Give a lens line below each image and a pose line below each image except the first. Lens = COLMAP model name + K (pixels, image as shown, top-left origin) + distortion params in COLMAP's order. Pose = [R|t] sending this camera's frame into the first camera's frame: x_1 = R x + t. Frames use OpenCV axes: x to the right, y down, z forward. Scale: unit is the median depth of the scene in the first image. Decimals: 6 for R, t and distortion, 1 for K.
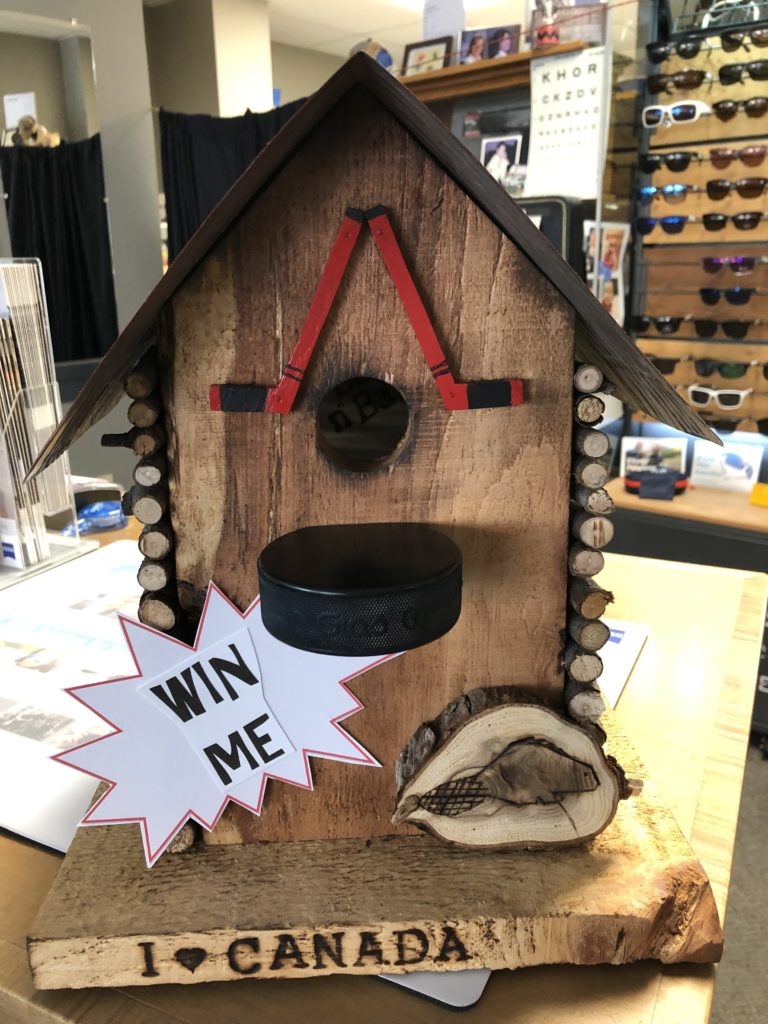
lens RADIAL K [[847.7, 0, 383.2], [0, 847.7, 508.5], [0, 0, 1]] dist [0.006553, 0.005917]
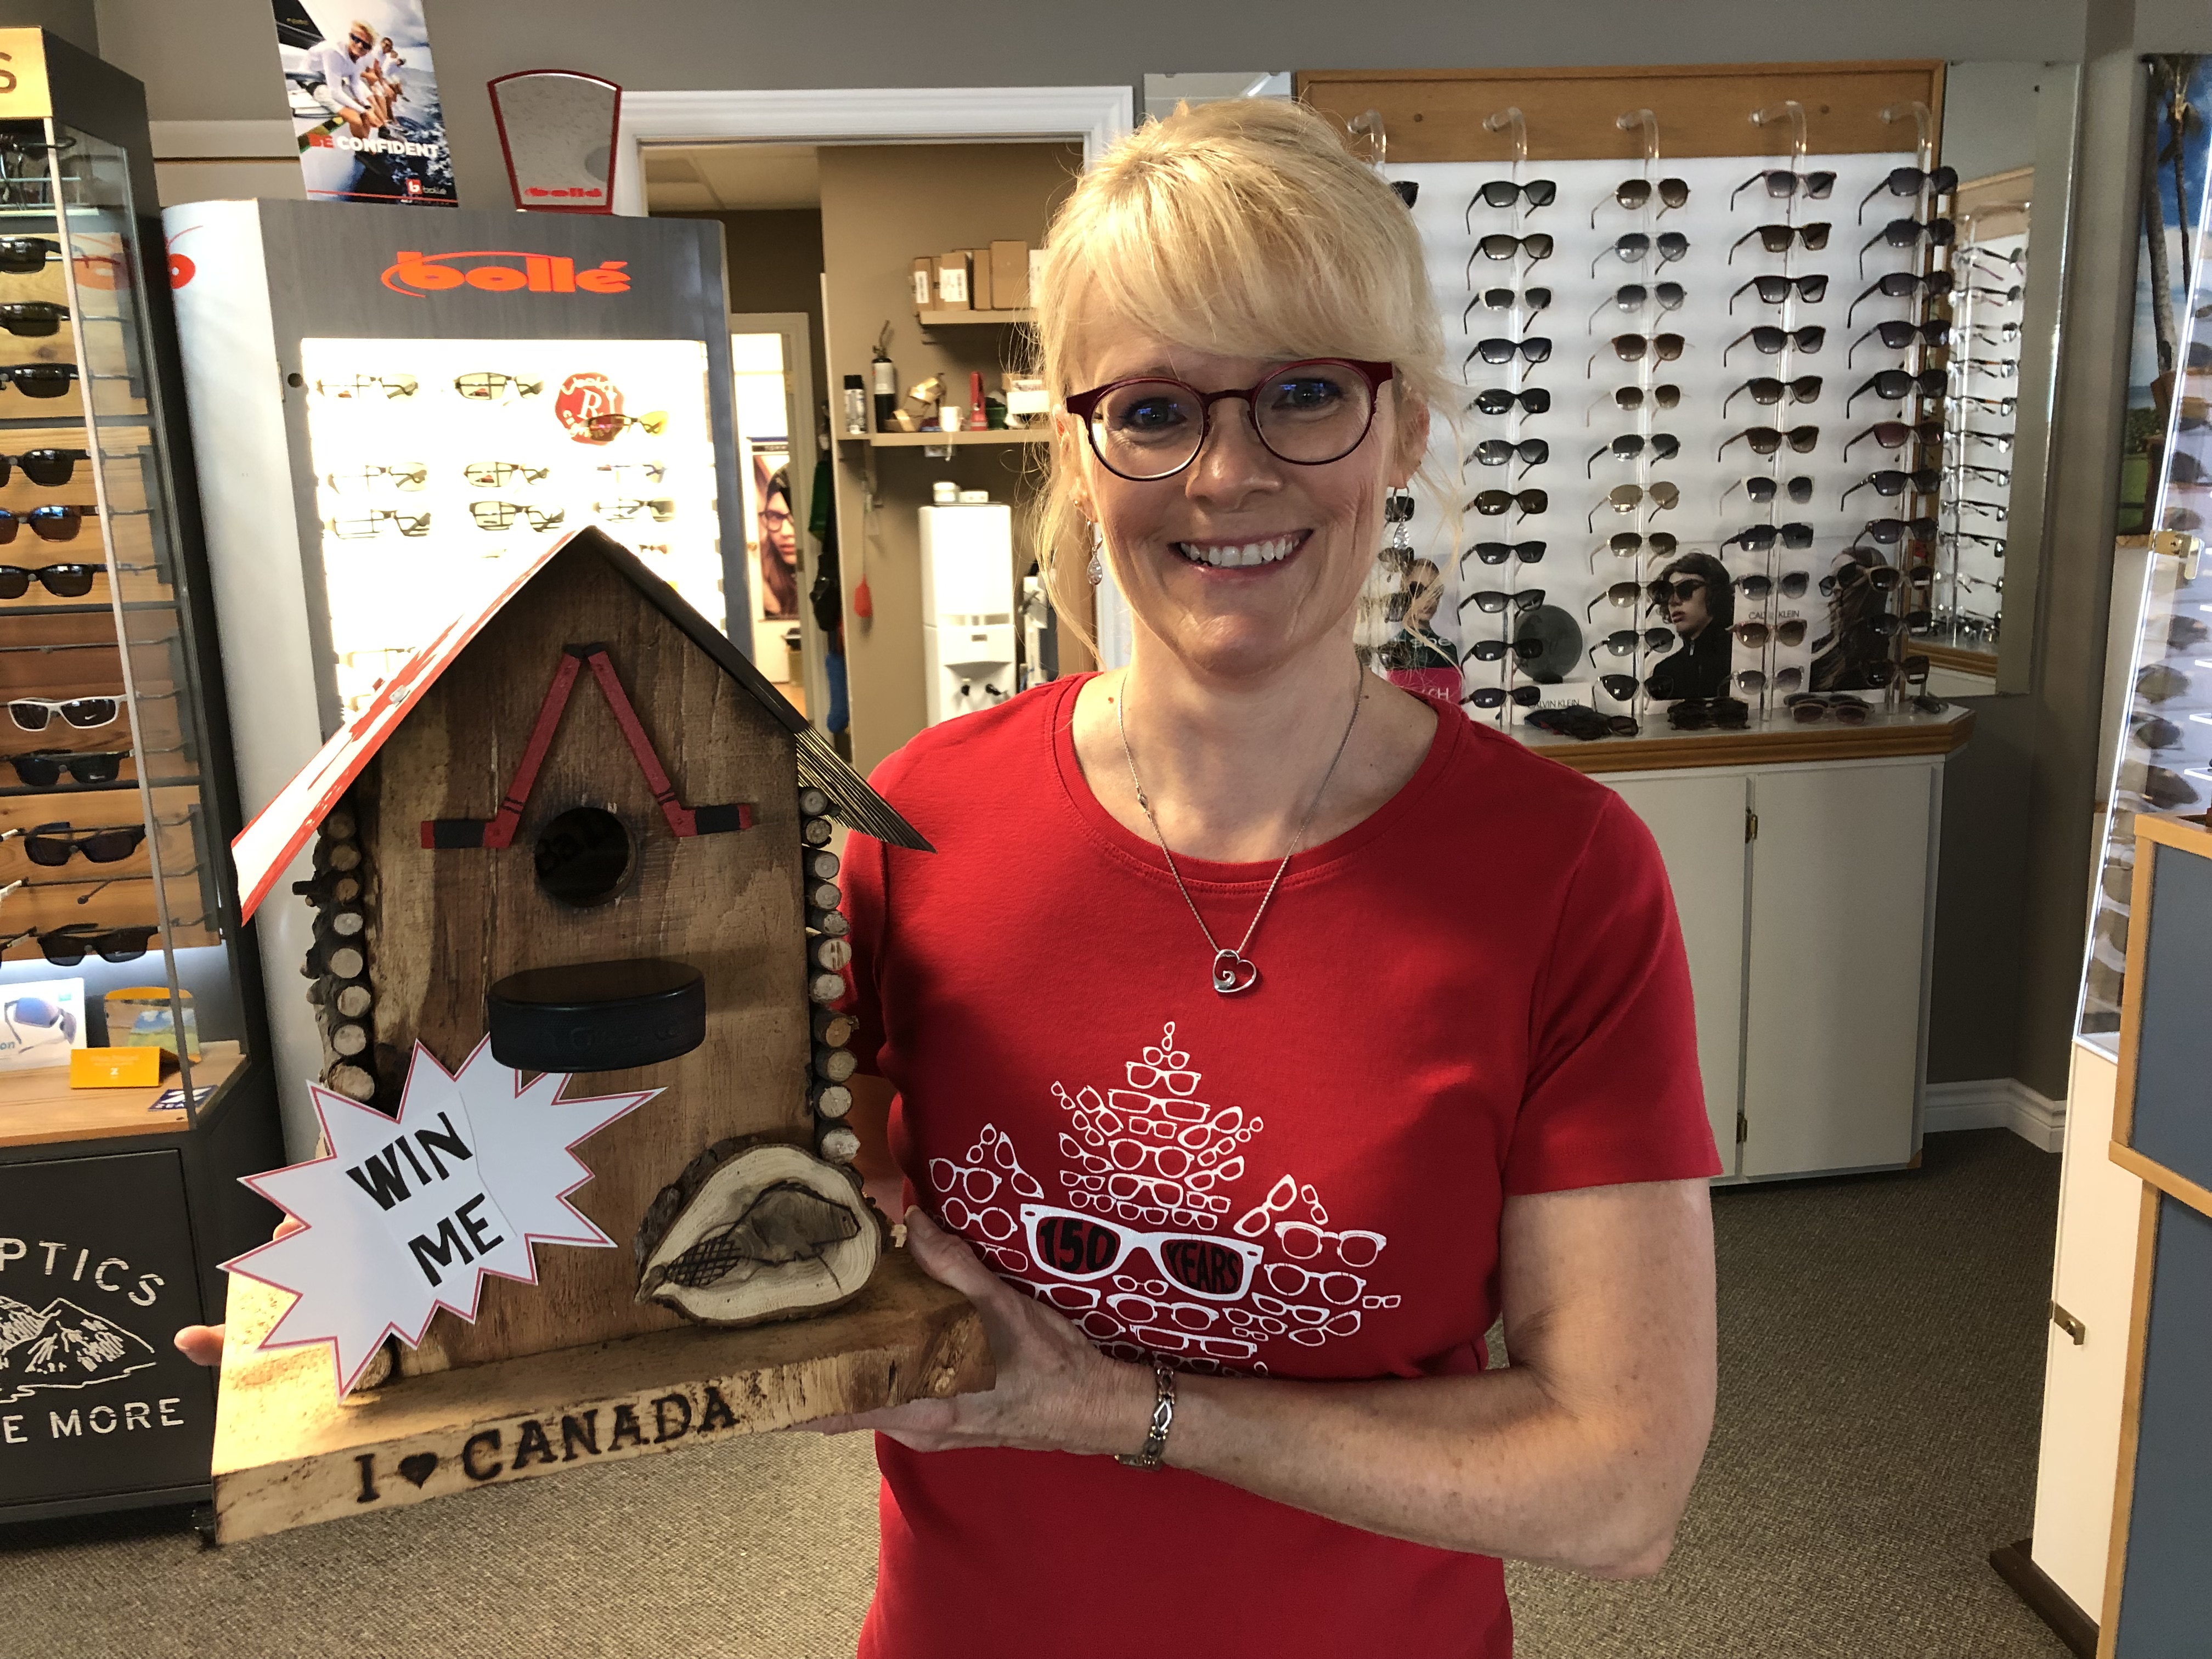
lens RADIAL K [[1805.6, 0, 1064.6], [0, 1805.6, 833.0], [0, 0, 1]] dist [0.030505, -0.034050]
pose [[0.933198, -0.044014, 0.356658, -0.237783], [0.102959, 0.983612, -0.148008, 0.225030], [-0.344299, 0.174842, 0.922436, -1.044597]]
